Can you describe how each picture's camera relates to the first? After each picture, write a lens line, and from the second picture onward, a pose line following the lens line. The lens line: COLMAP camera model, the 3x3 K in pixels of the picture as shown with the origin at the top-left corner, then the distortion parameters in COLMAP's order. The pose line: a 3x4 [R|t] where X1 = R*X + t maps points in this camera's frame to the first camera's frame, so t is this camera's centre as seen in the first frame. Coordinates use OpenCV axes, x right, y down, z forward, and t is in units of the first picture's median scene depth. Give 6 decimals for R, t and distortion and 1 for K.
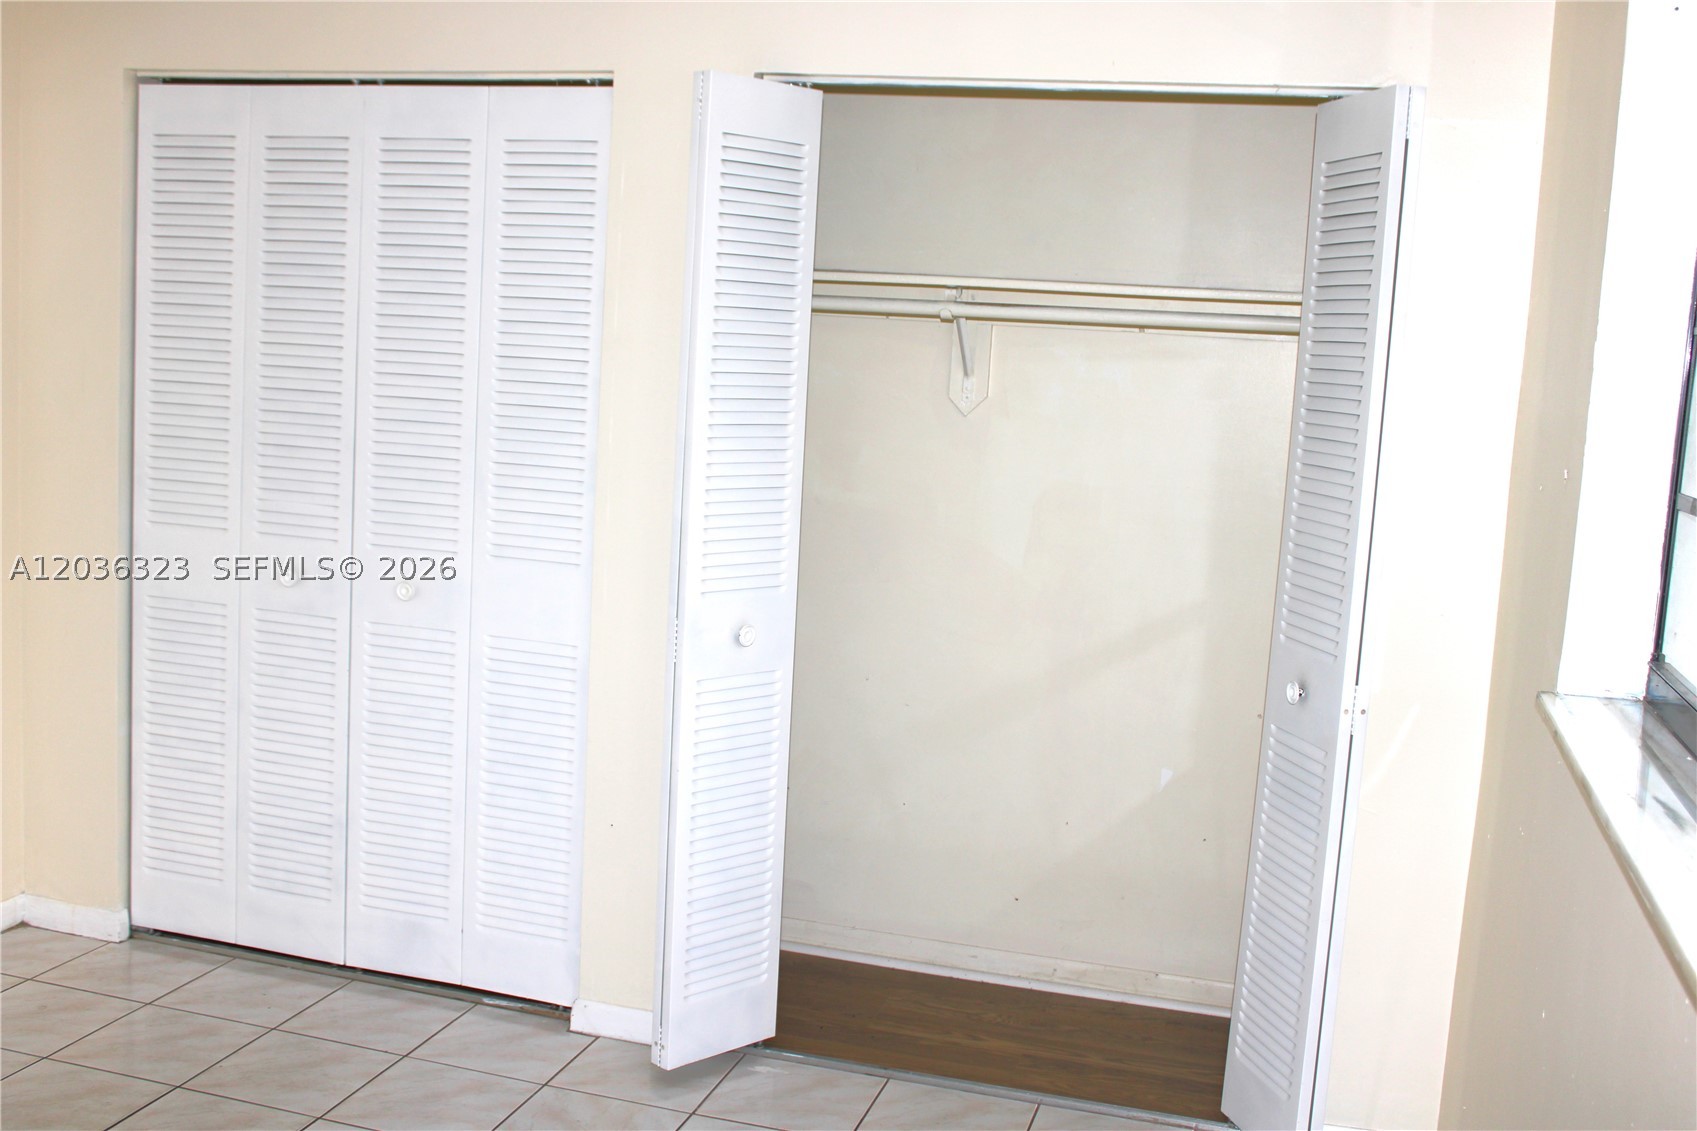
lens RADIAL K [[1763.9, 0, 843.2], [0, 1763.9, 565.0], [0, 0, 1]] dist [-0.066329, 0.000000]
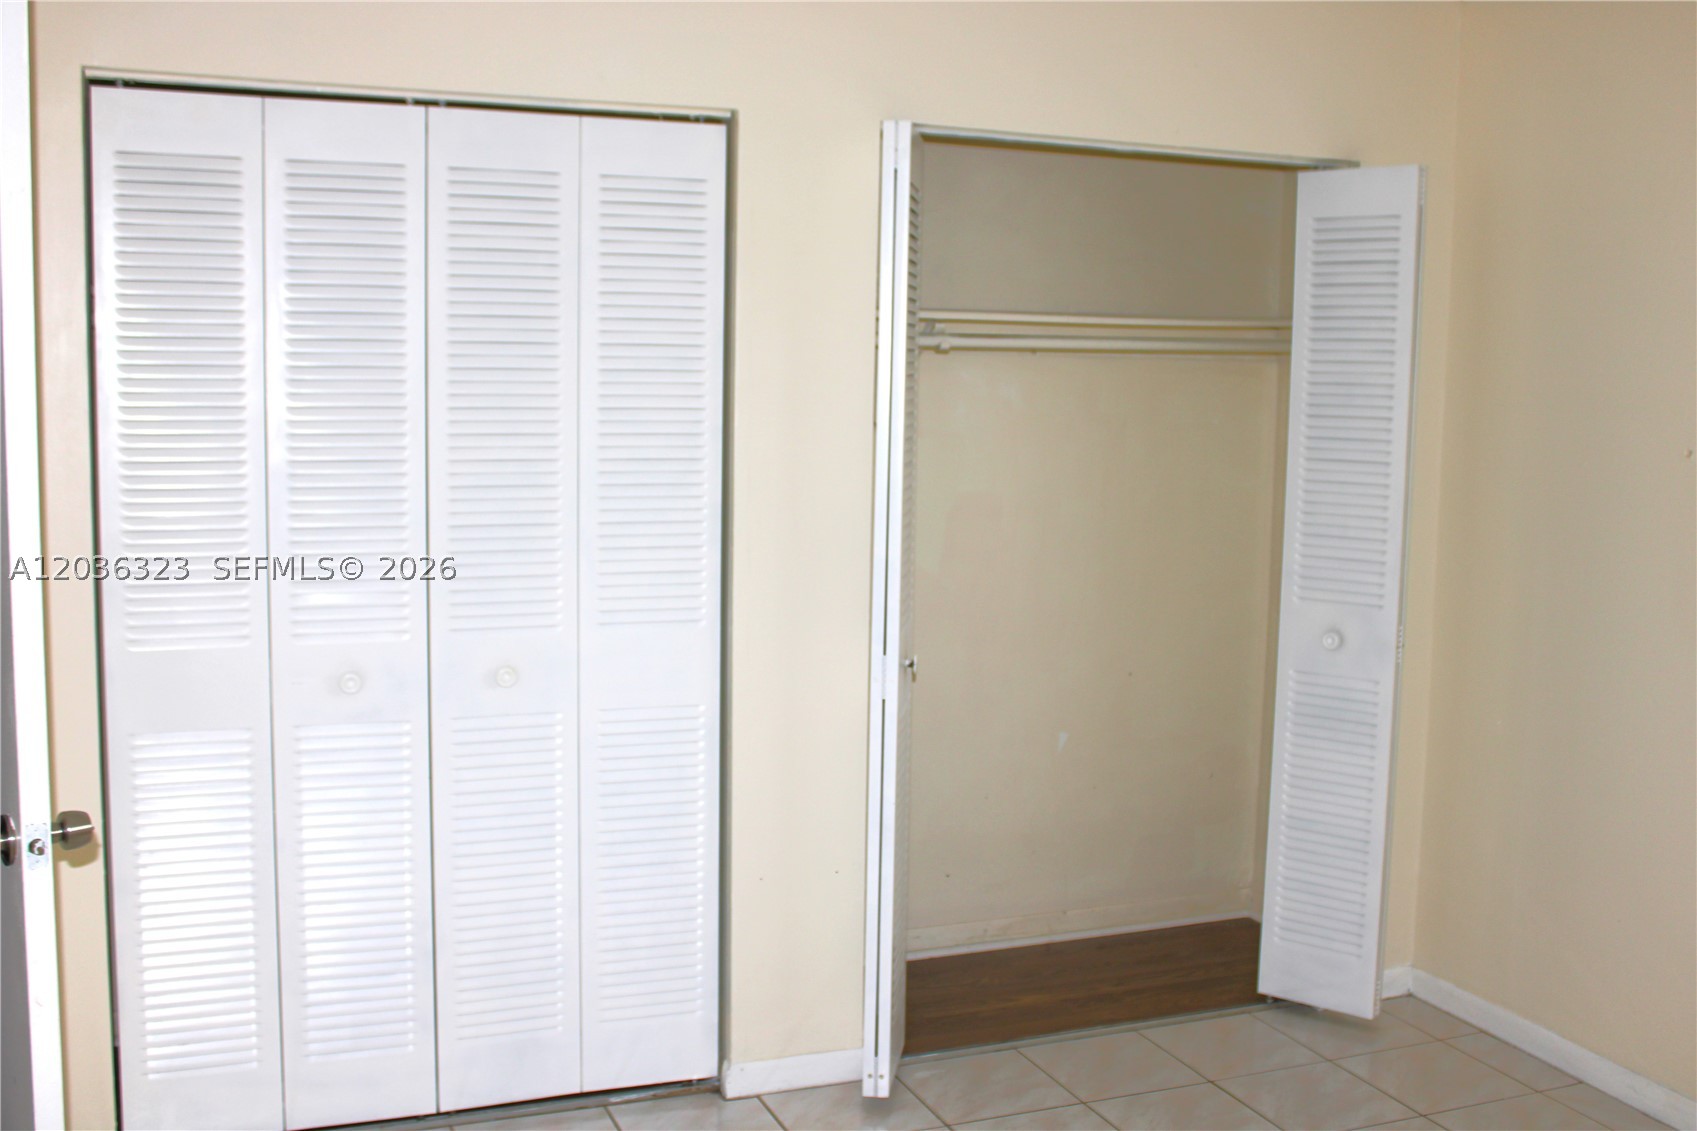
lens RADIAL K [[1763.9, 0, 844.5], [0, 1763.9, 568.2], [0, 0, 1]] dist [-0.066329, 0.000000]
pose [[0.782062, -0.112345, 0.612991, -0.672437], [0.106875, 0.993223, 0.045679, -0.063422], [-0.613968, 0.029790, 0.788768, 0.190436]]
